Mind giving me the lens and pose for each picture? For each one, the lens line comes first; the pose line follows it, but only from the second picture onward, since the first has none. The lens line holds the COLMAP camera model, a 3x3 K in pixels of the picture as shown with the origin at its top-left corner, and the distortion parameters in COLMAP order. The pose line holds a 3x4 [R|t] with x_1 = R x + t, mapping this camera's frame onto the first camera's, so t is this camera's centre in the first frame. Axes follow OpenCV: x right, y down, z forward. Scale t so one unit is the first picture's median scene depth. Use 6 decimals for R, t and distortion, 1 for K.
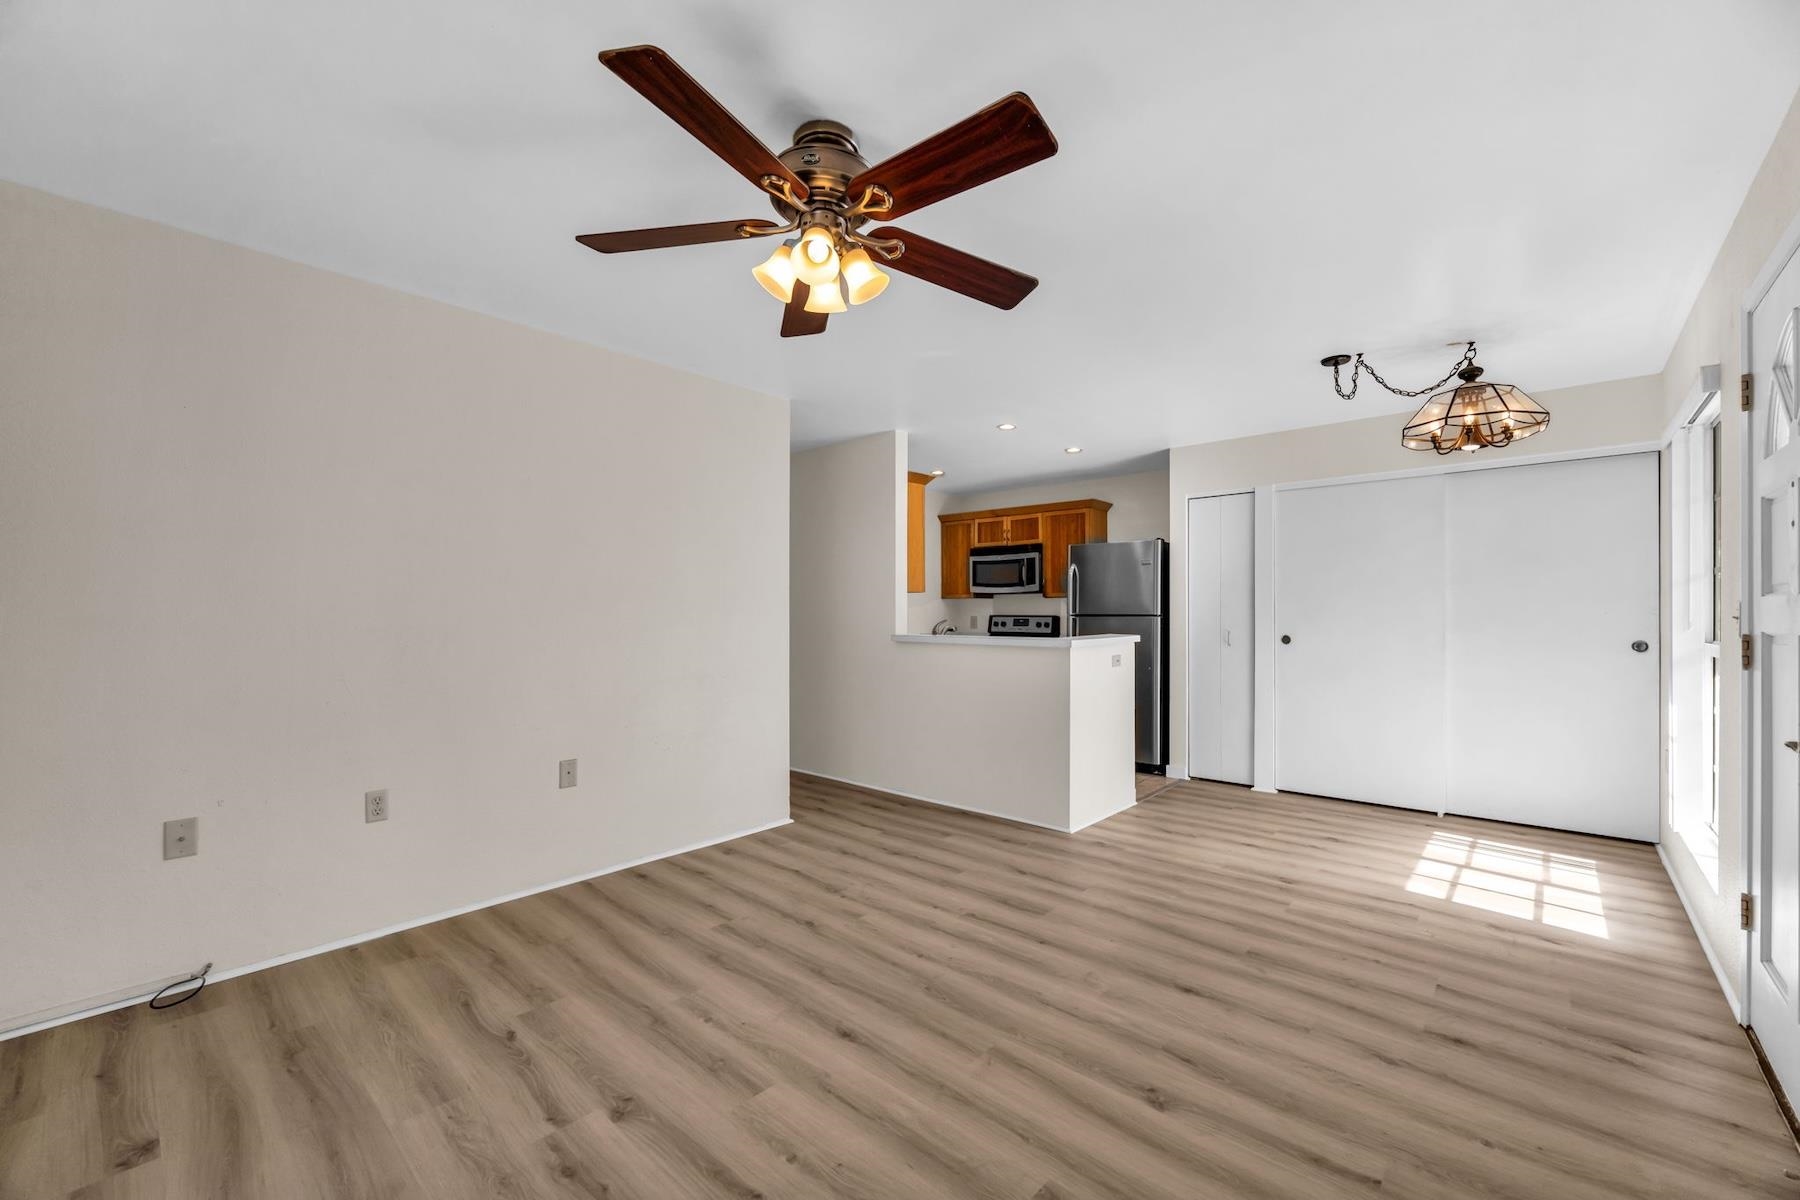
lens RADIAL K [[722.6, 0, 894.2], [0, 722.6, 617.6], [0, 0, 1]] dist [-0.002965, -0.000203]
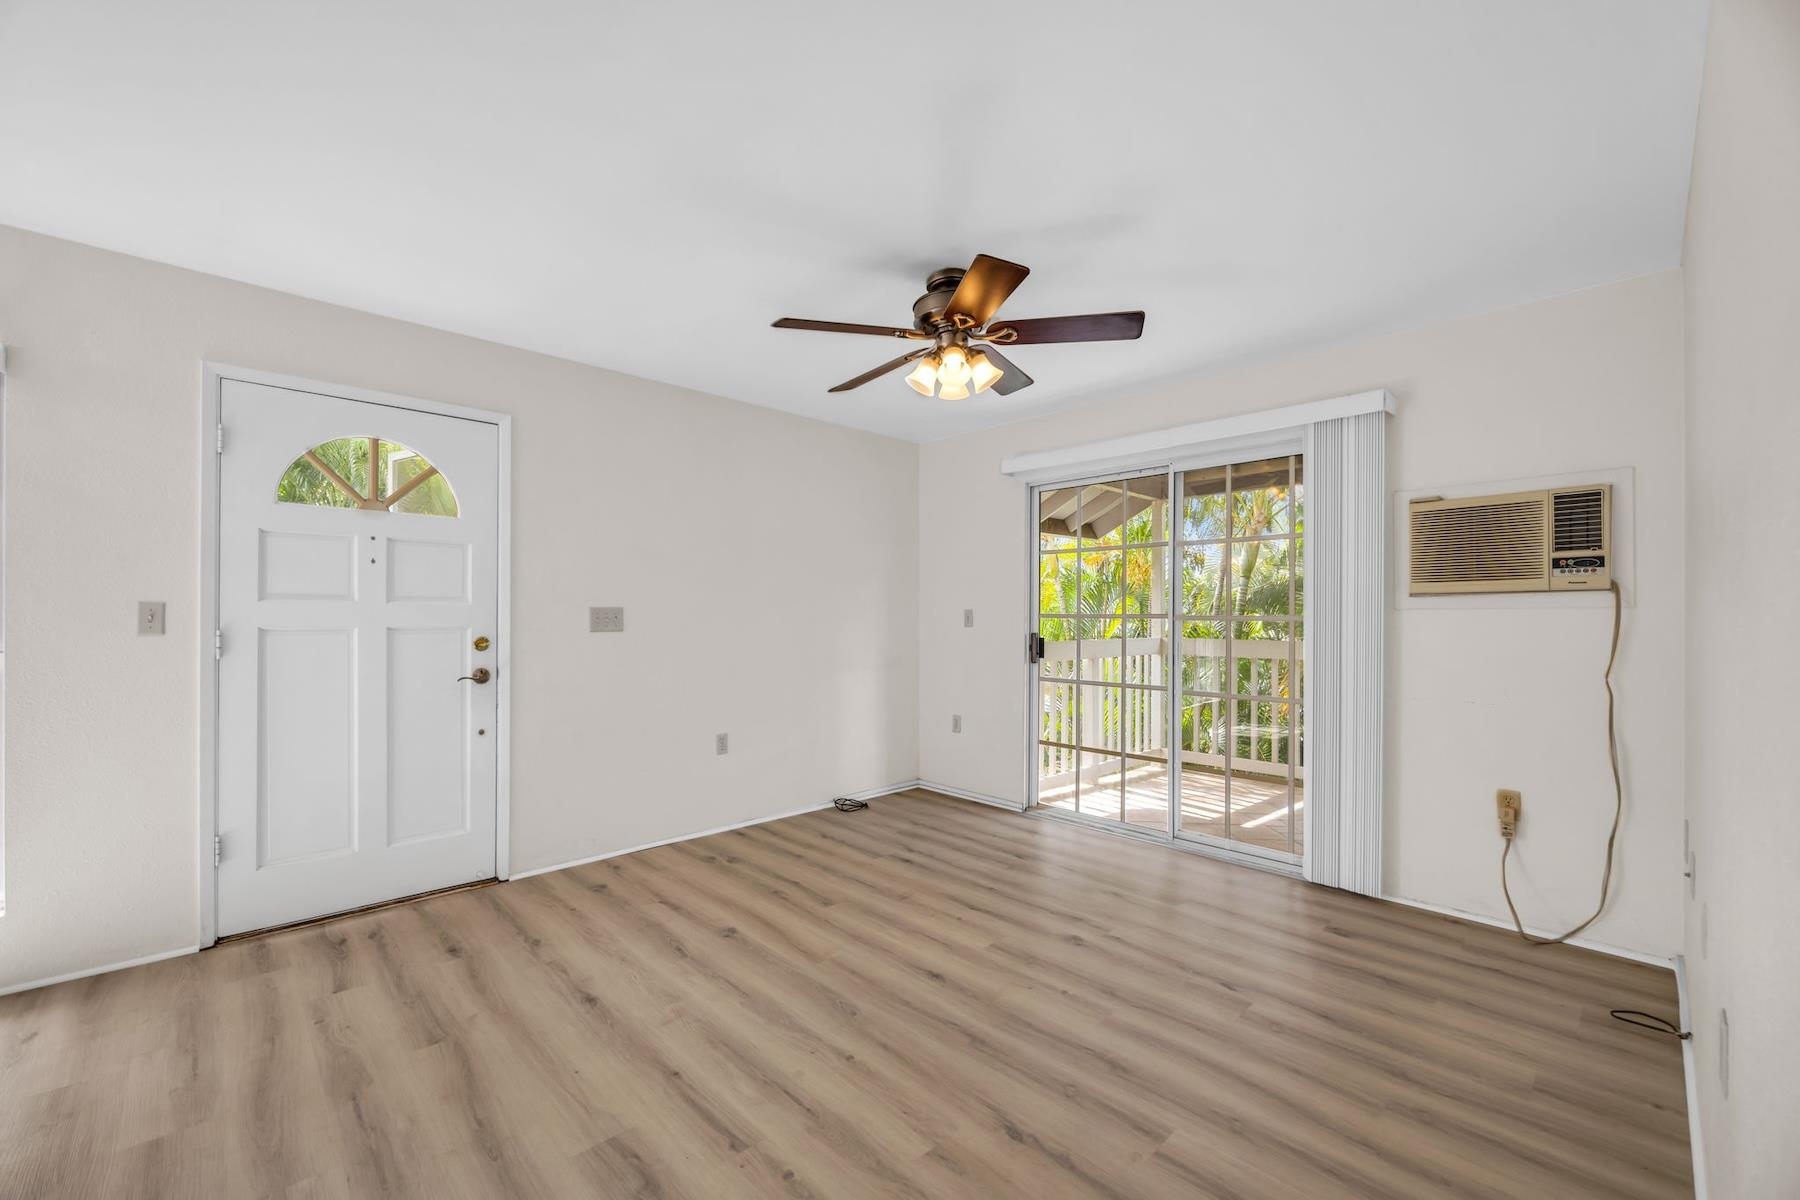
lens RADIAL K [[722.6, 0, 883.4], [0, 722.6, 622.8], [0, 0, 1]] dist [-0.002965, -0.000203]
pose [[-0.996657, -0.006305, 0.081453, -0.043996], [-0.005380, 0.999919, 0.011566, -0.005624], [-0.081520, 0.011089, -0.996610, 1.299766]]
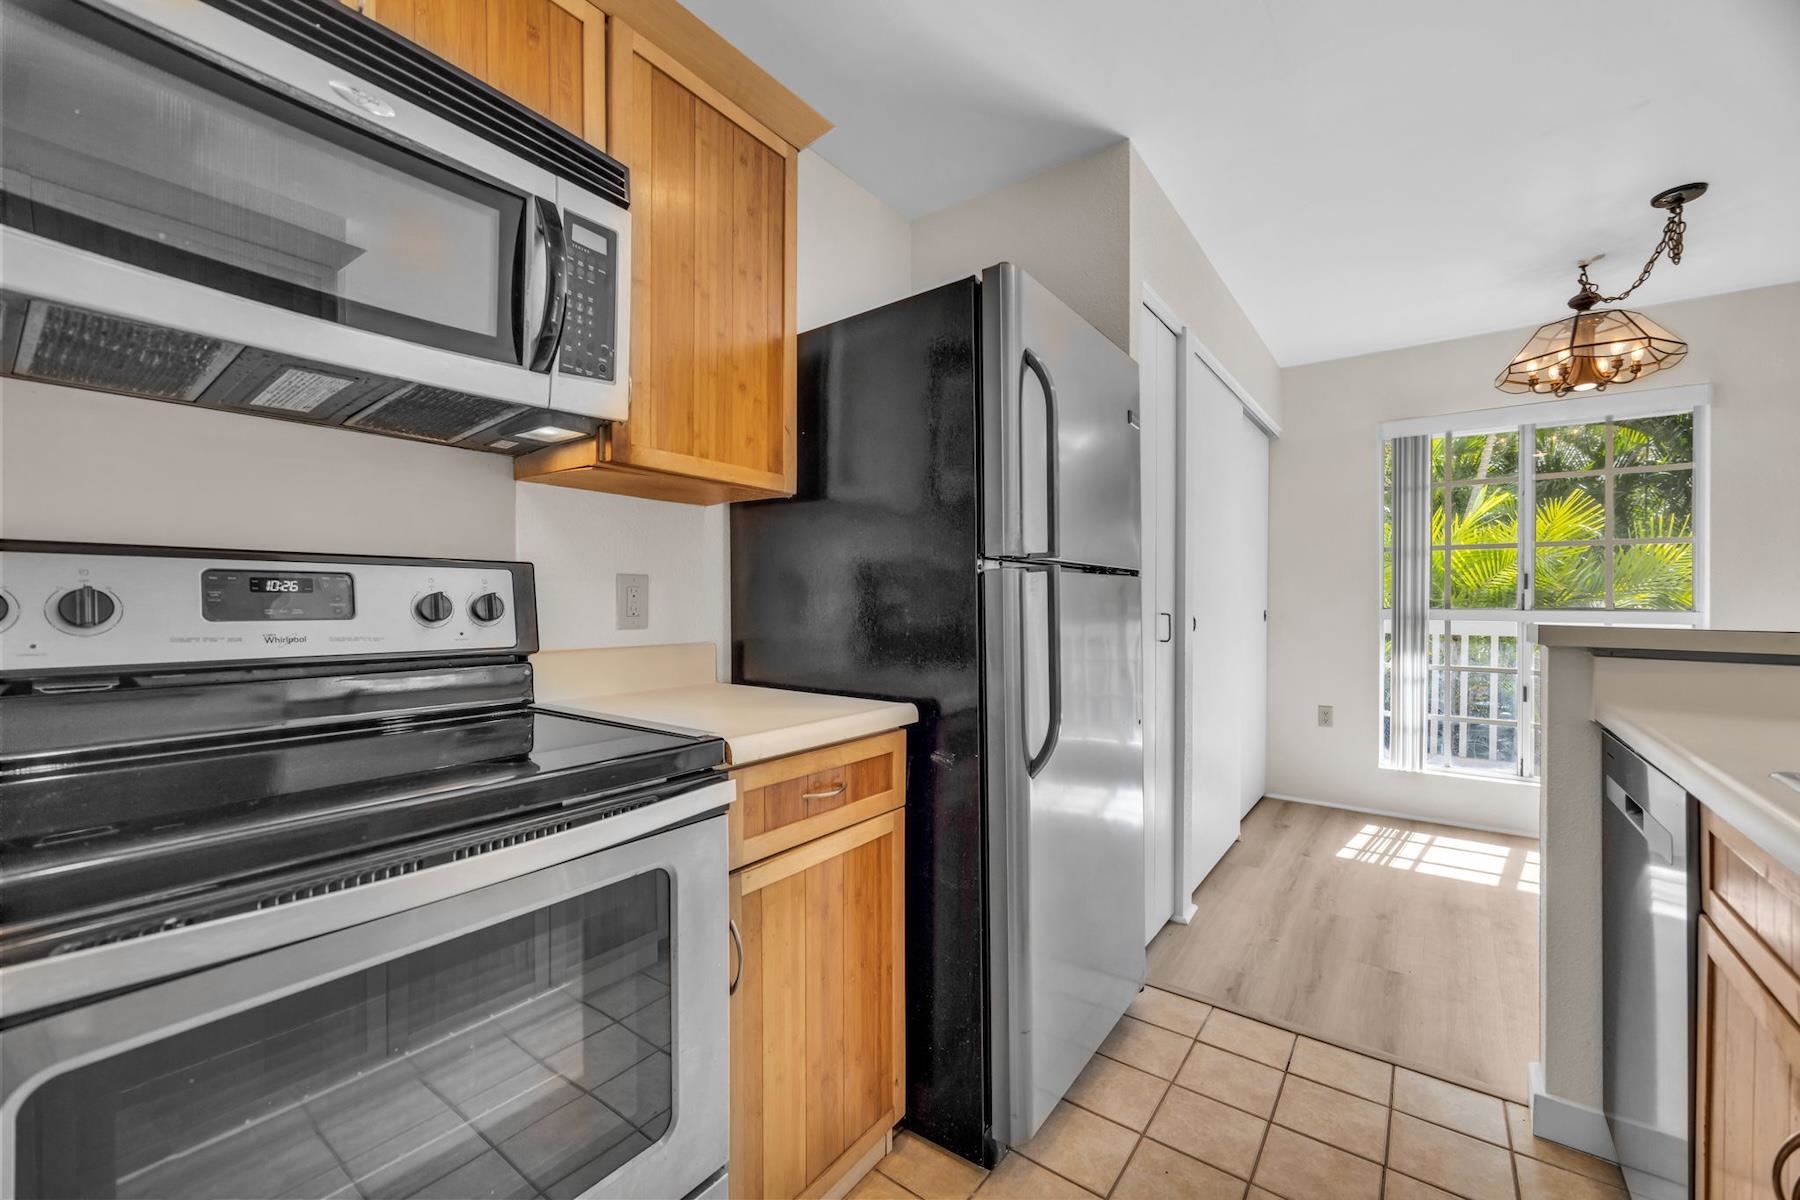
lens RADIAL K [[722.6, 0, 901.3], [0, 722.6, 599.7], [0, 0, 1]] dist [-0.002965, -0.000203]
pose [[-0.094388, -0.003958, 0.995528, 0.015294], [0.000730, 0.999992, 0.004045, 0.014503], [-0.995535, 0.001108, -0.094384, 1.798887]]
